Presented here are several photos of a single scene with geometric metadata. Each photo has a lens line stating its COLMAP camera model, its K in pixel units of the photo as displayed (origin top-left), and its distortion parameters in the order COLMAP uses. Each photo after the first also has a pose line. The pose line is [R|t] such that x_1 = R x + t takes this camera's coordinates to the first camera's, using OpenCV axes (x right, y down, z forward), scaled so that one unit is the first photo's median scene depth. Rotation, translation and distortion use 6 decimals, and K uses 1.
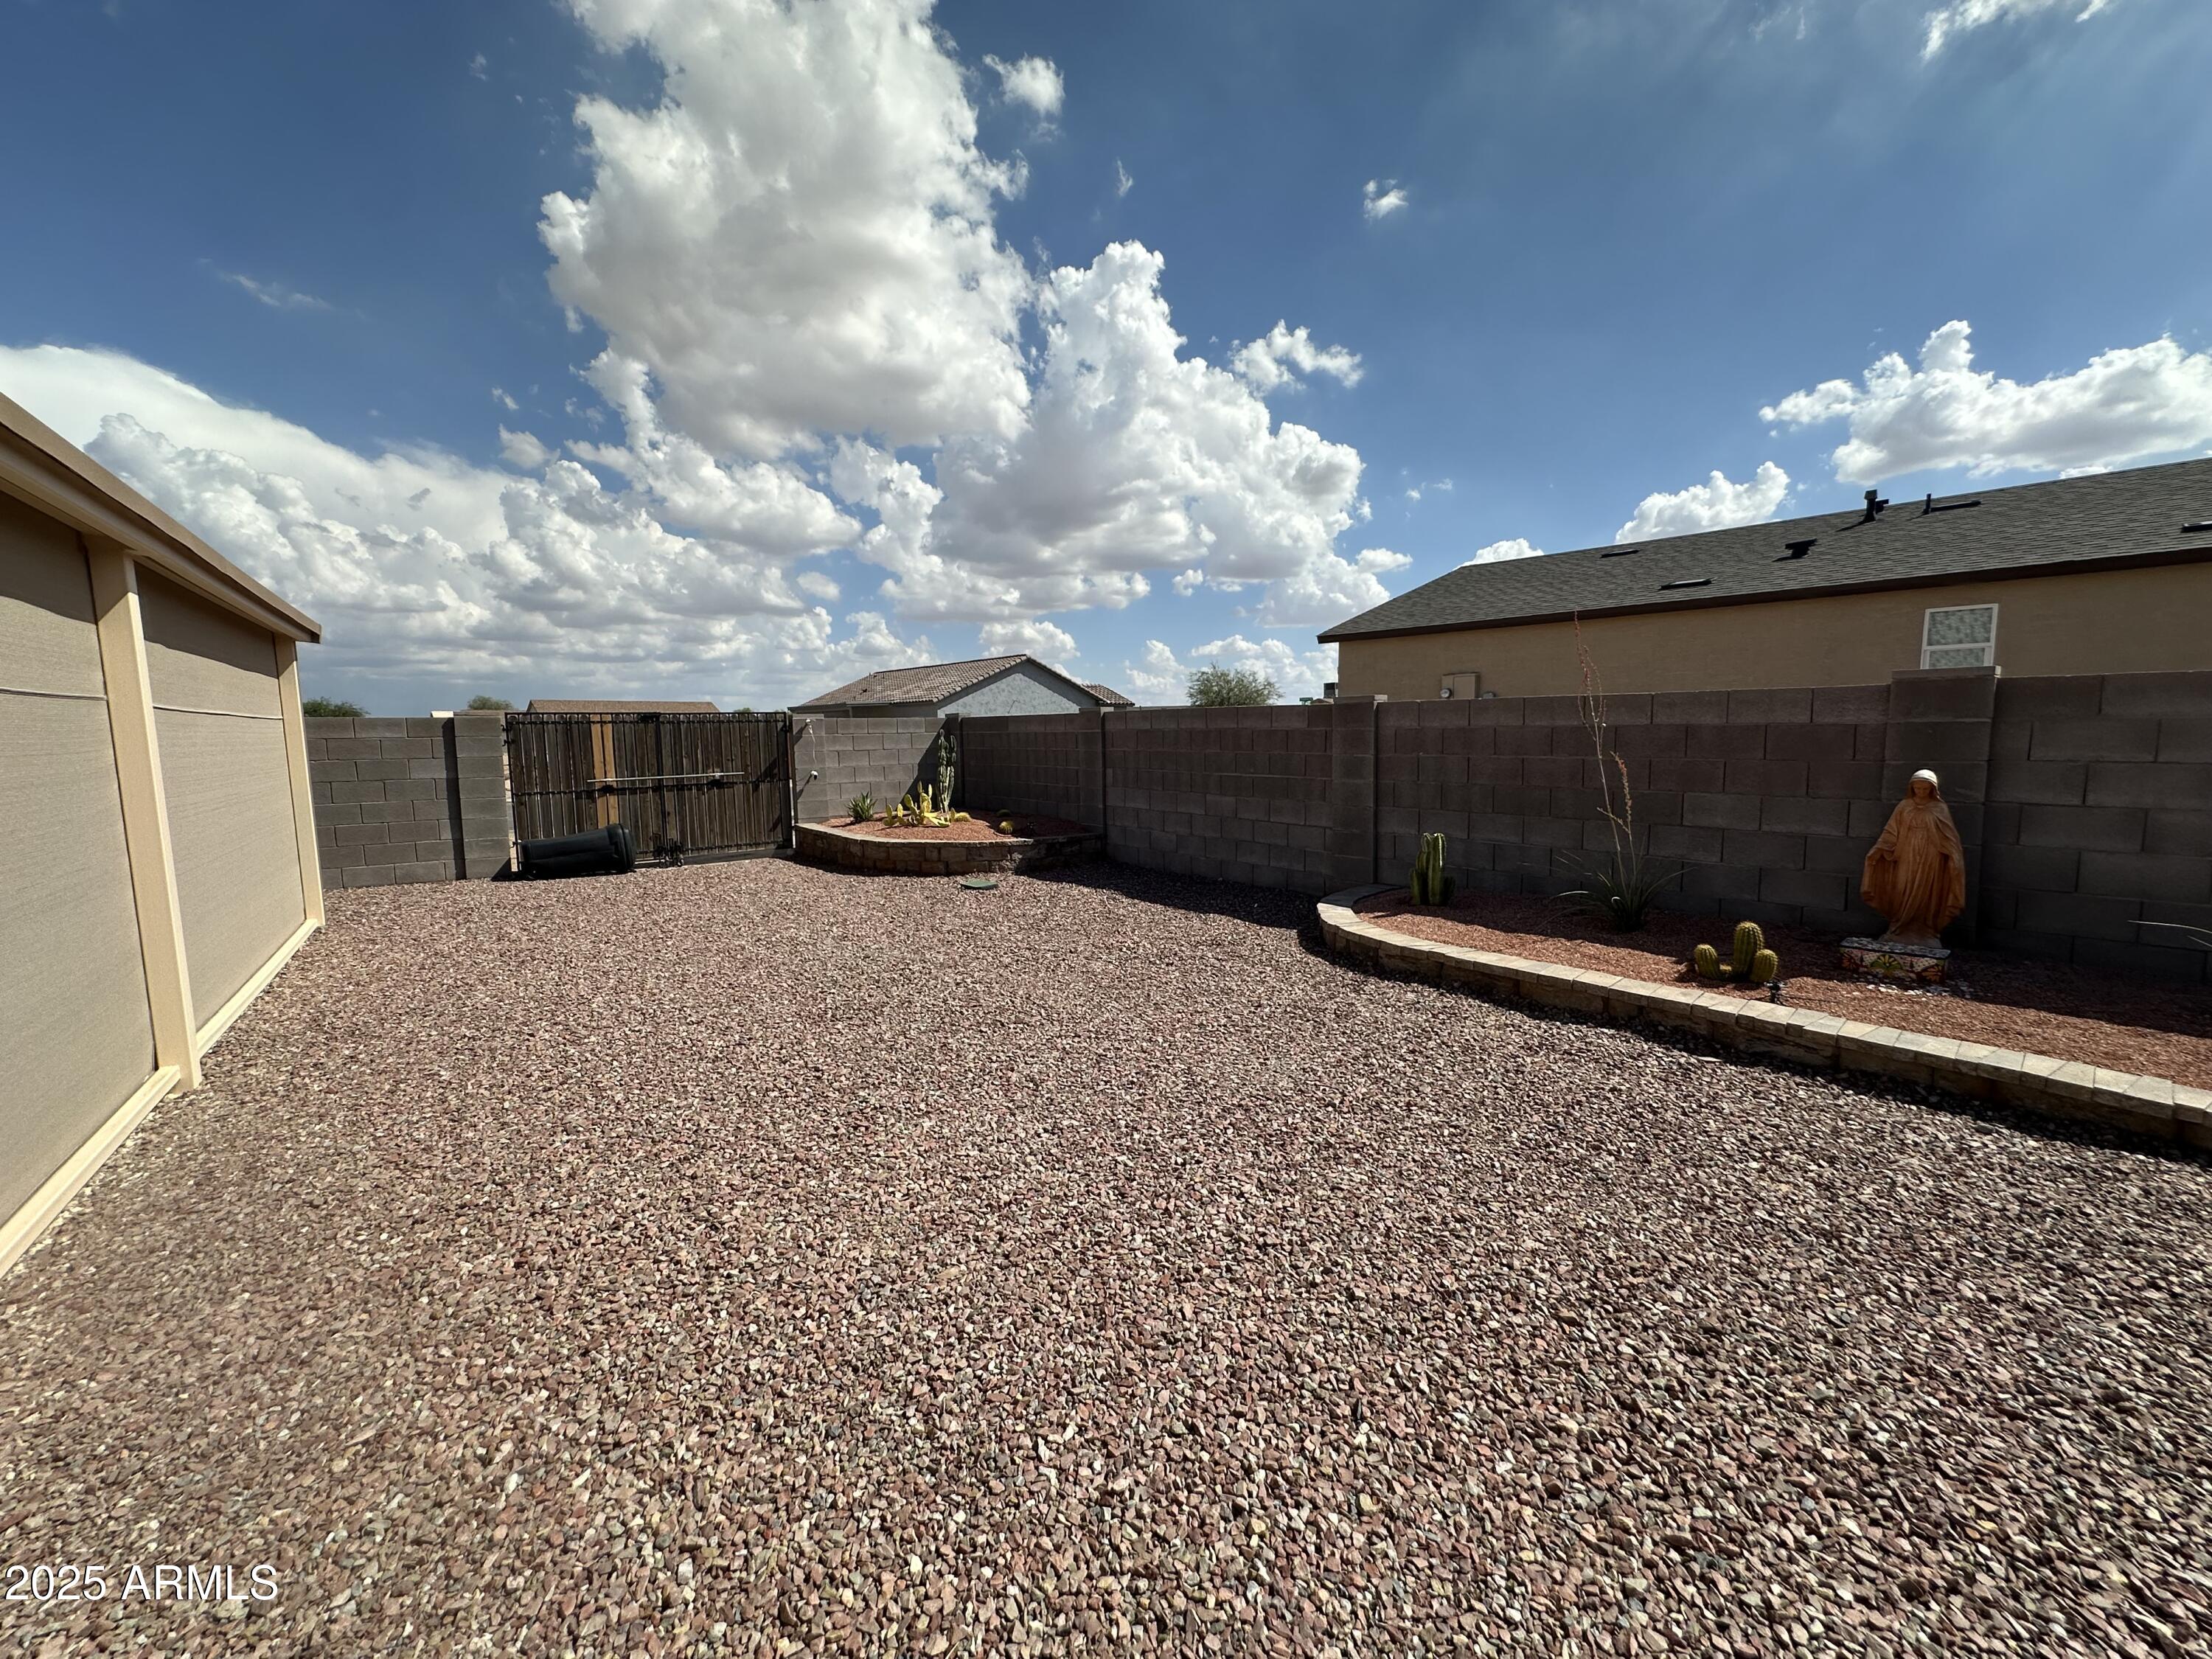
lens RADIAL K [[874.3, 0, 1102.0], [0, 874.3, 825.6], [0, 0, 1]] dist [-0.001470, -0.000061]
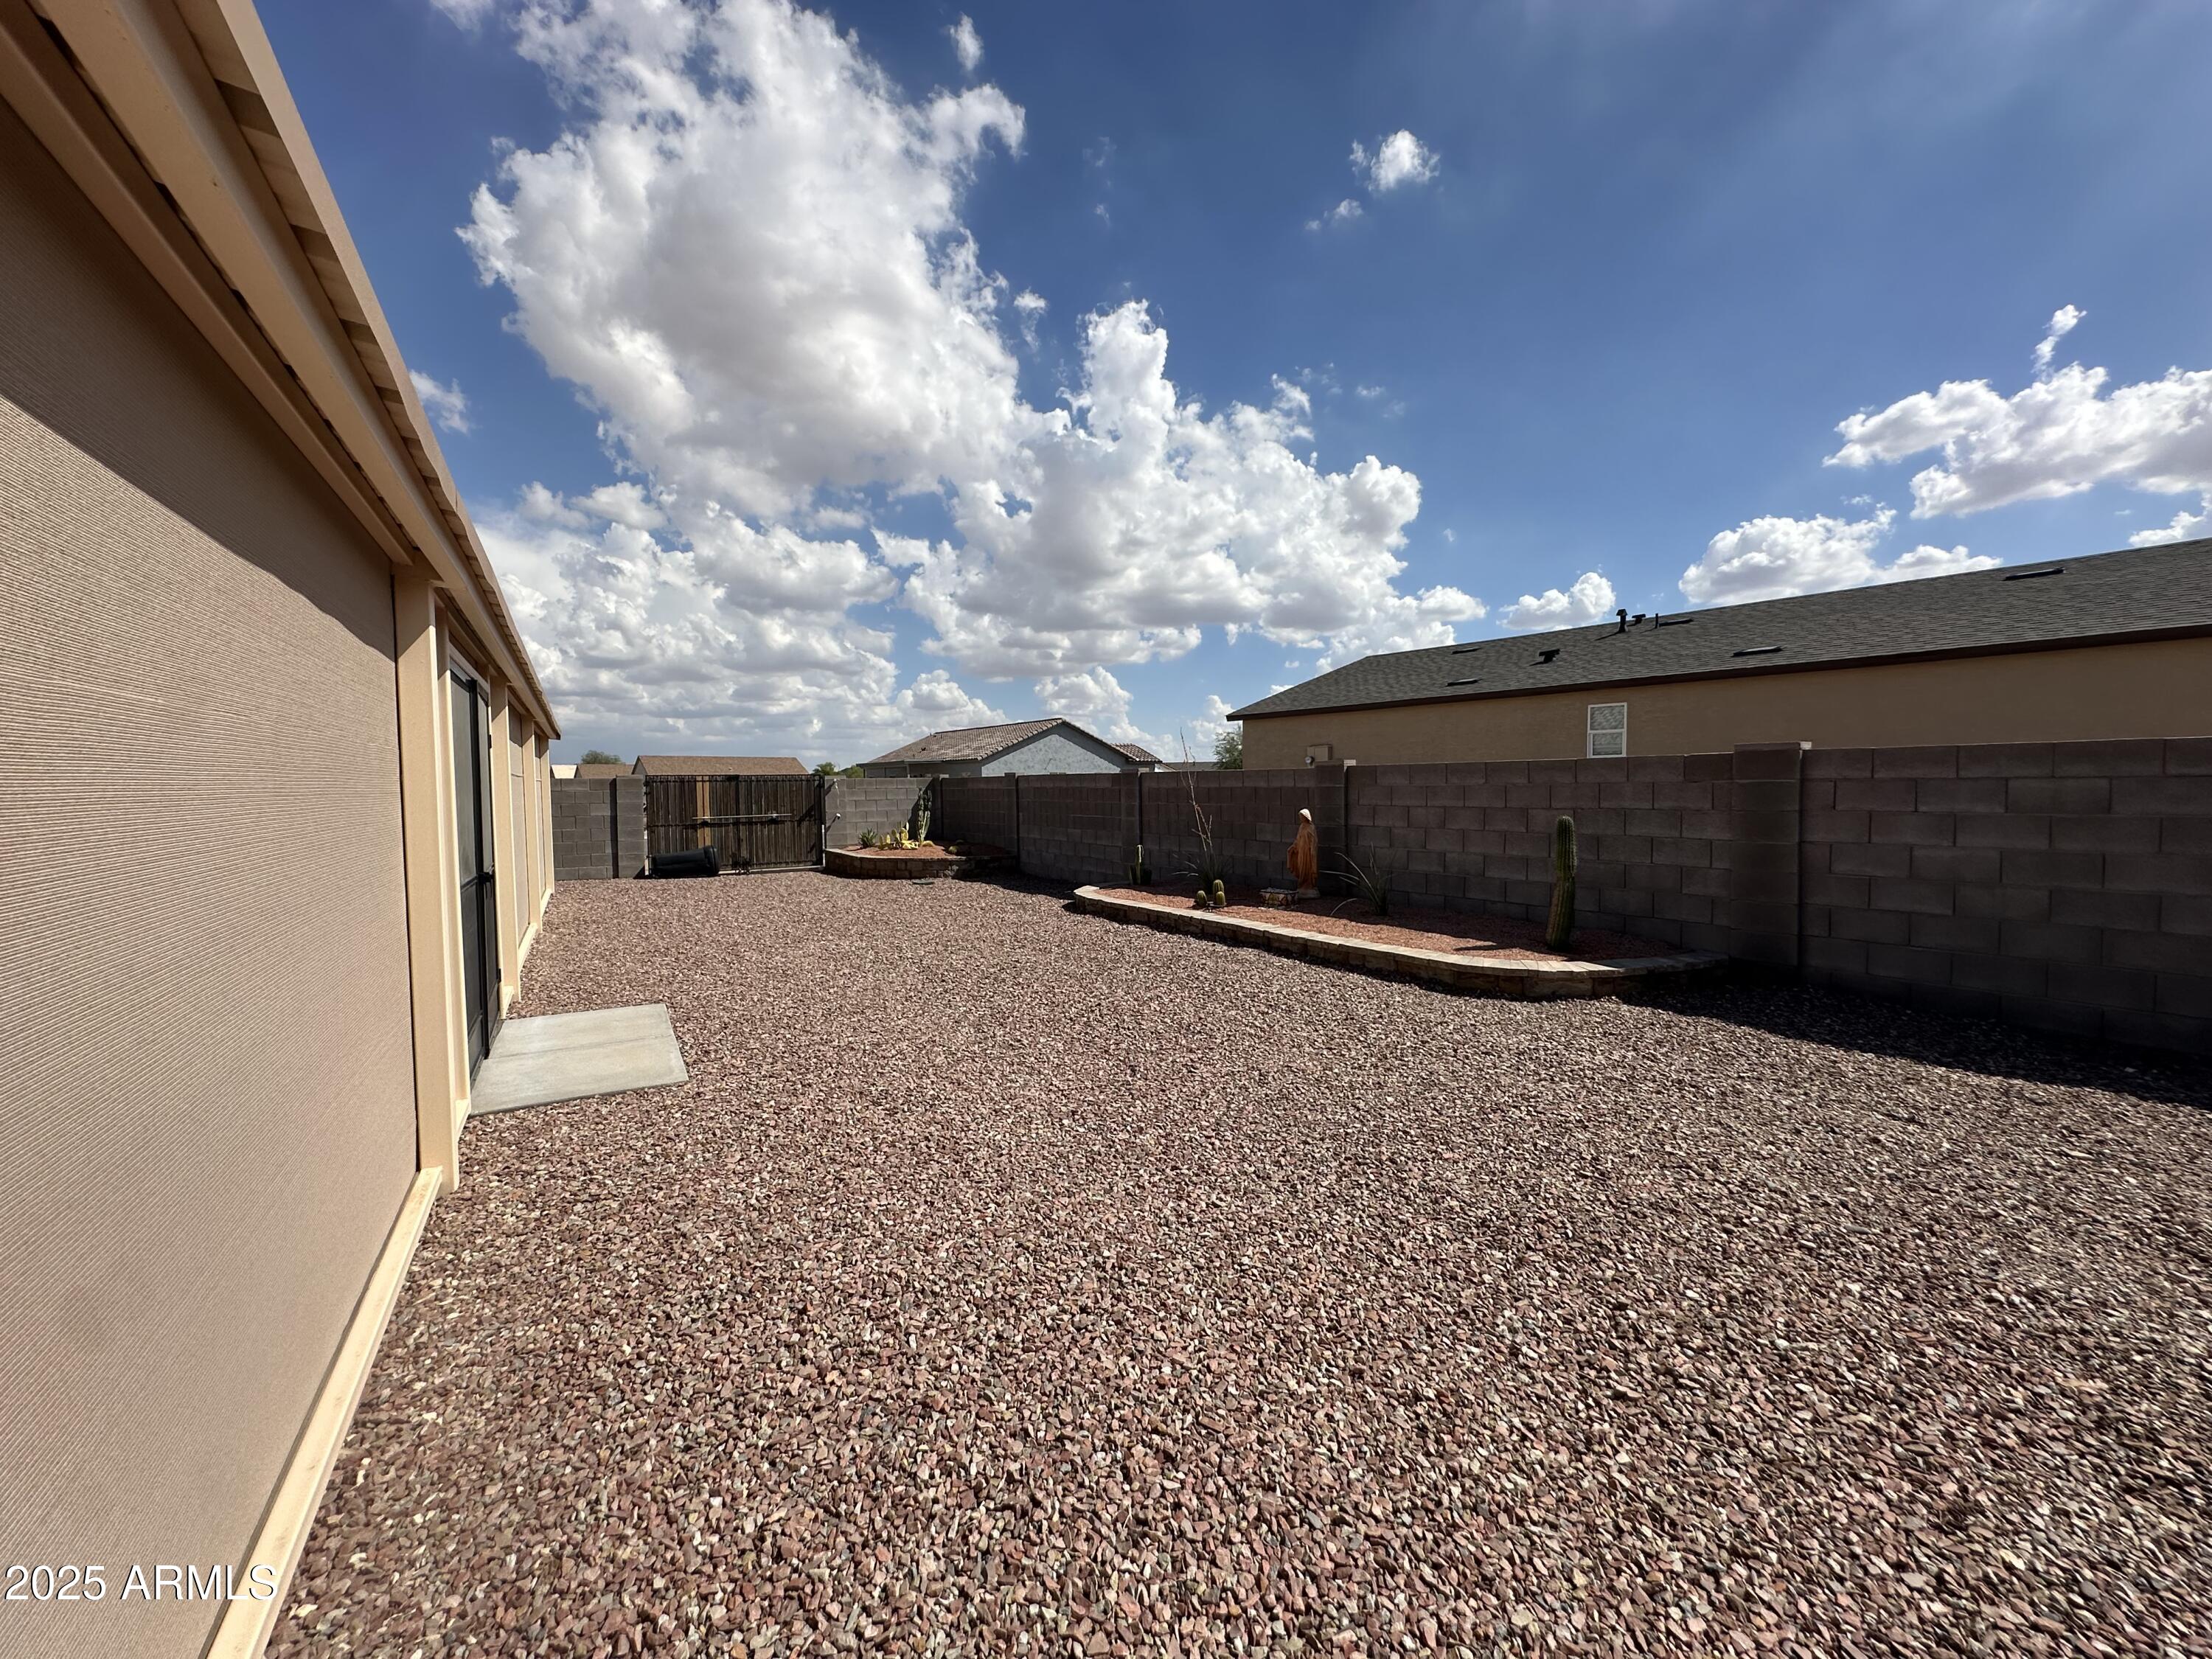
lens RADIAL K [[874.3, 0, 1109.0], [0, 874.3, 832.4], [0, 0, 1]] dist [-0.001470, -0.000061]
pose [[0.997052, 0.007505, -0.076358, 0.270405], [-0.011551, 0.998544, -0.052692, 0.047385], [0.075852, 0.053419, 0.995687, -0.493185]]
